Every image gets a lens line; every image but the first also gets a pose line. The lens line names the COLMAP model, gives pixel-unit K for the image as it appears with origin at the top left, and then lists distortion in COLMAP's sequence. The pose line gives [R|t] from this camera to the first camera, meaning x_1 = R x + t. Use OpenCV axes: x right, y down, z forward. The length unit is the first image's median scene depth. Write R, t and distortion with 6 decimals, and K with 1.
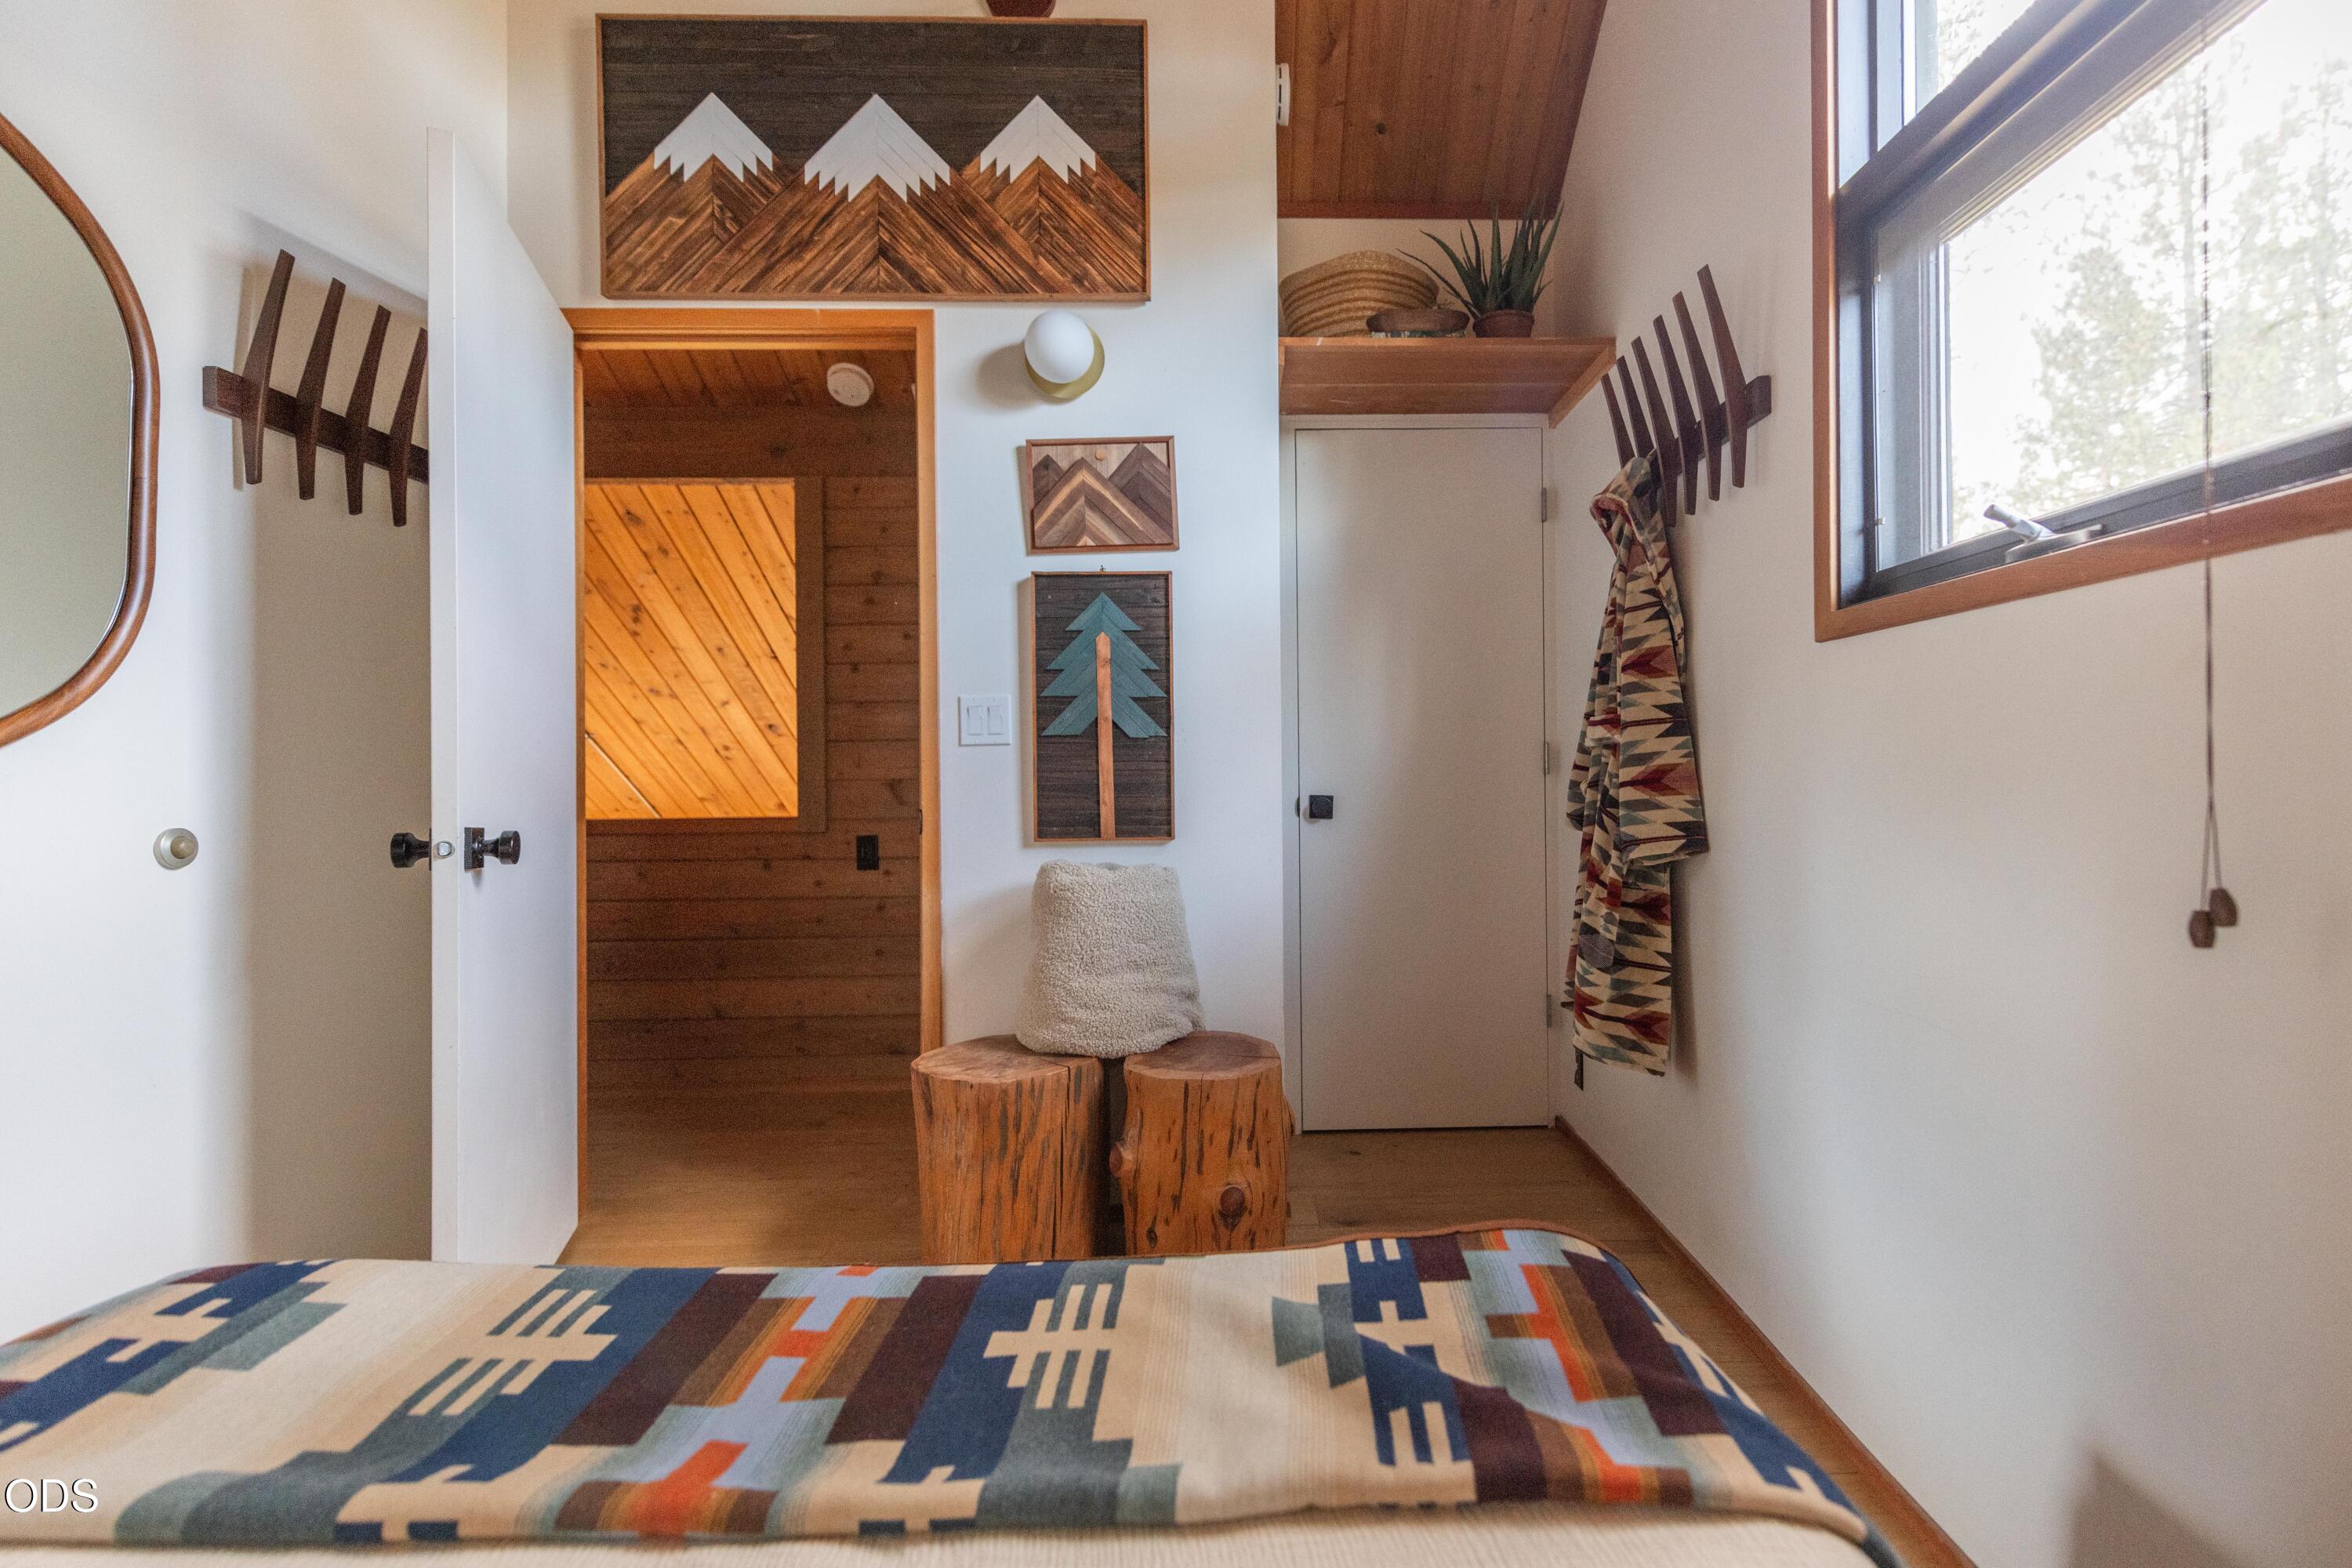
lens RADIAL K [[1035.1, 0, 1176.2], [0, 1035.1, 746.7], [0, 0, 1]] dist [-0.000628, -0.000479]
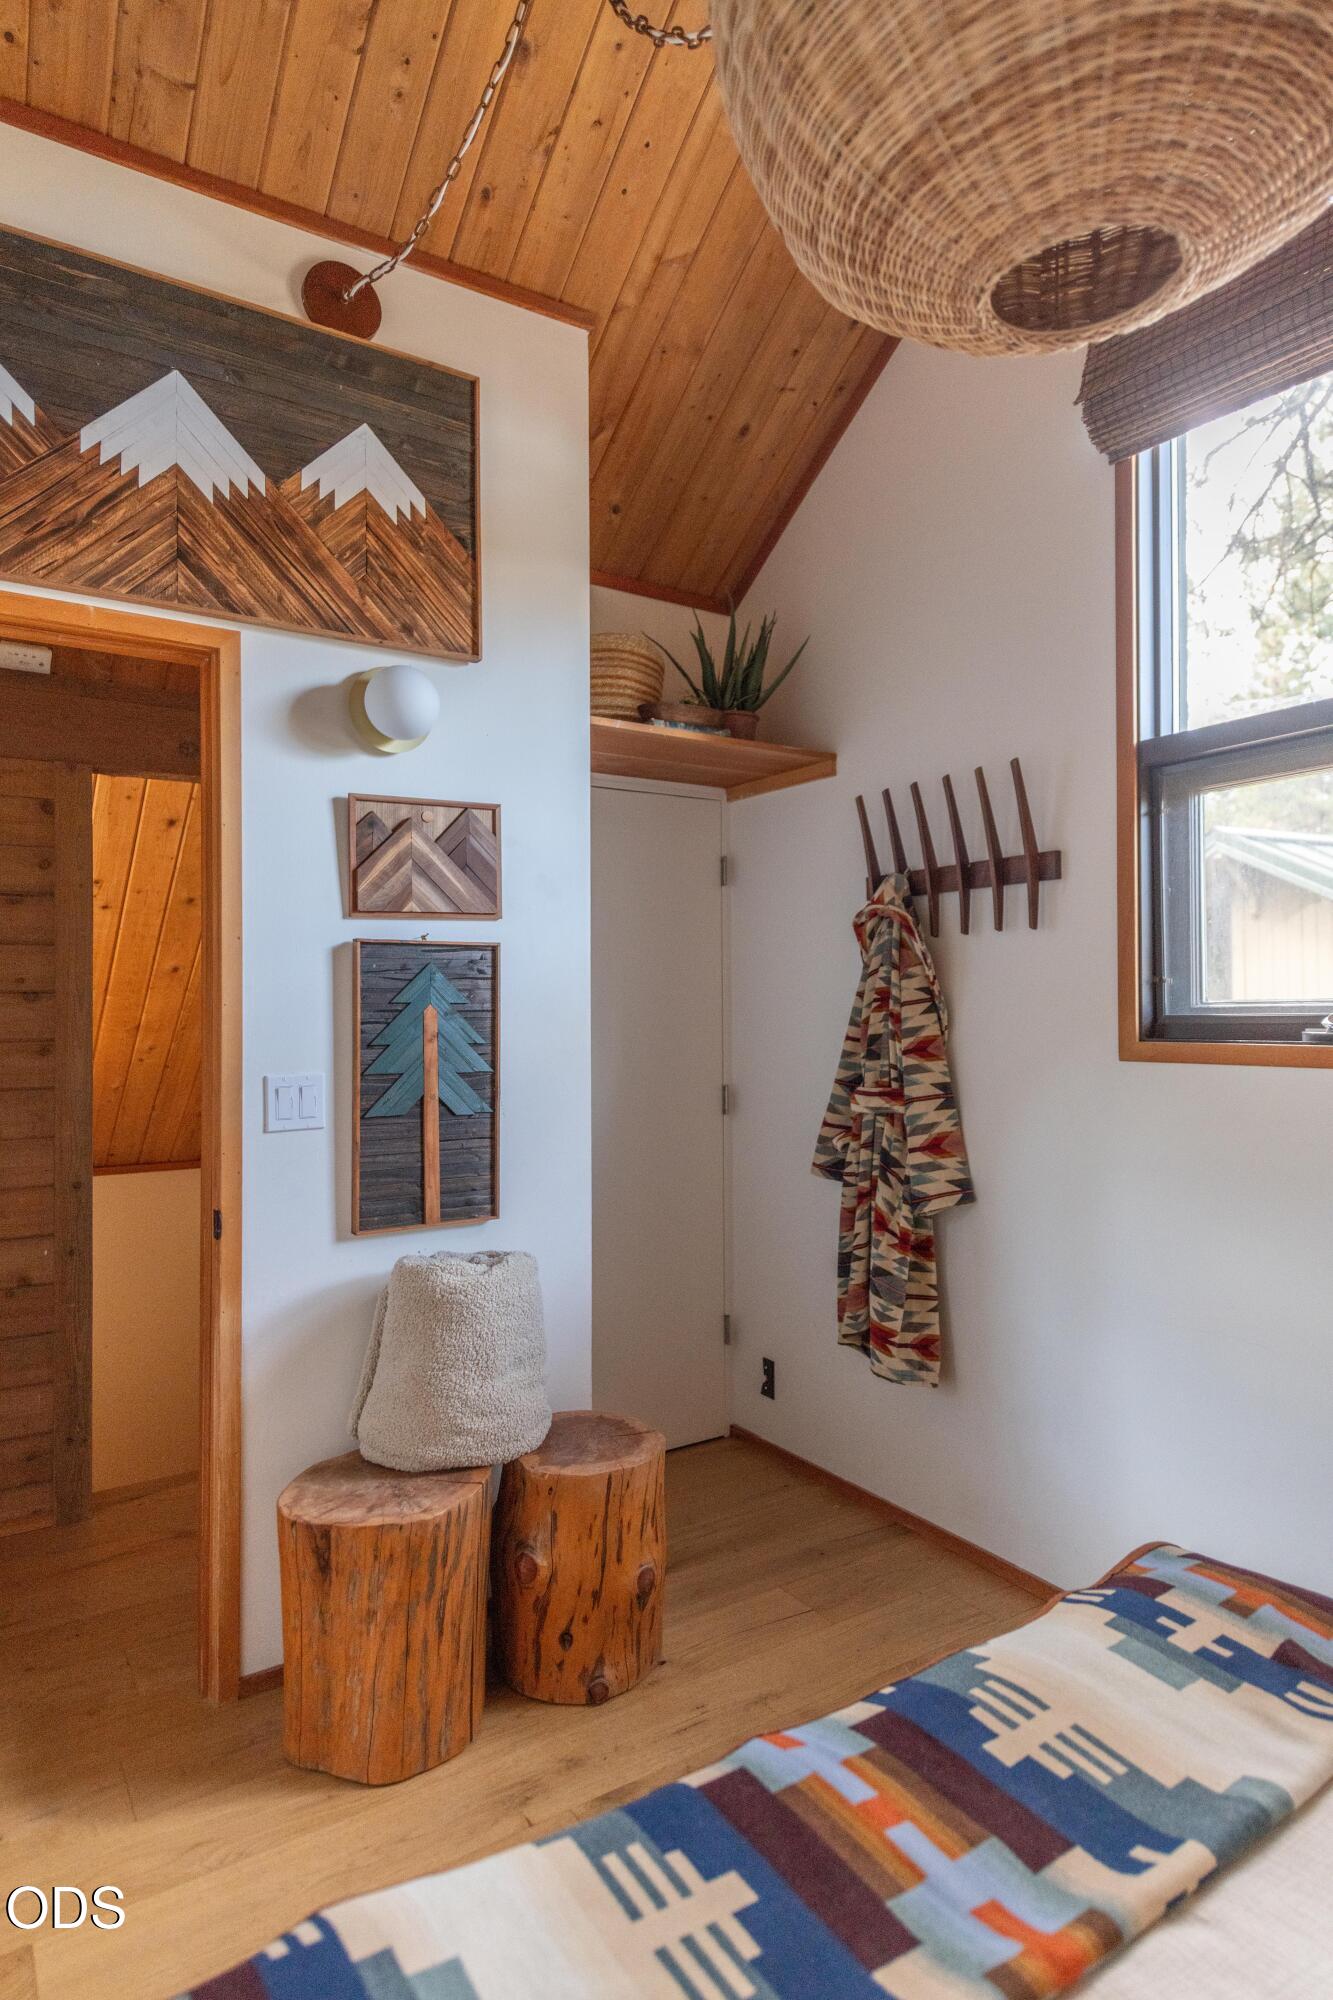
lens RADIAL K [[1104.7, 0, 666.5], [0, 1104.7, 1000.0], [0, 0, 1]] dist [0.011307, -0.013494]
pose [[0.860285, 0.009787, 0.509720, -0.401719], [0.001880, 0.999748, -0.022368, -0.092982], [-0.509811, 0.020201, 0.860049, 0.025228]]
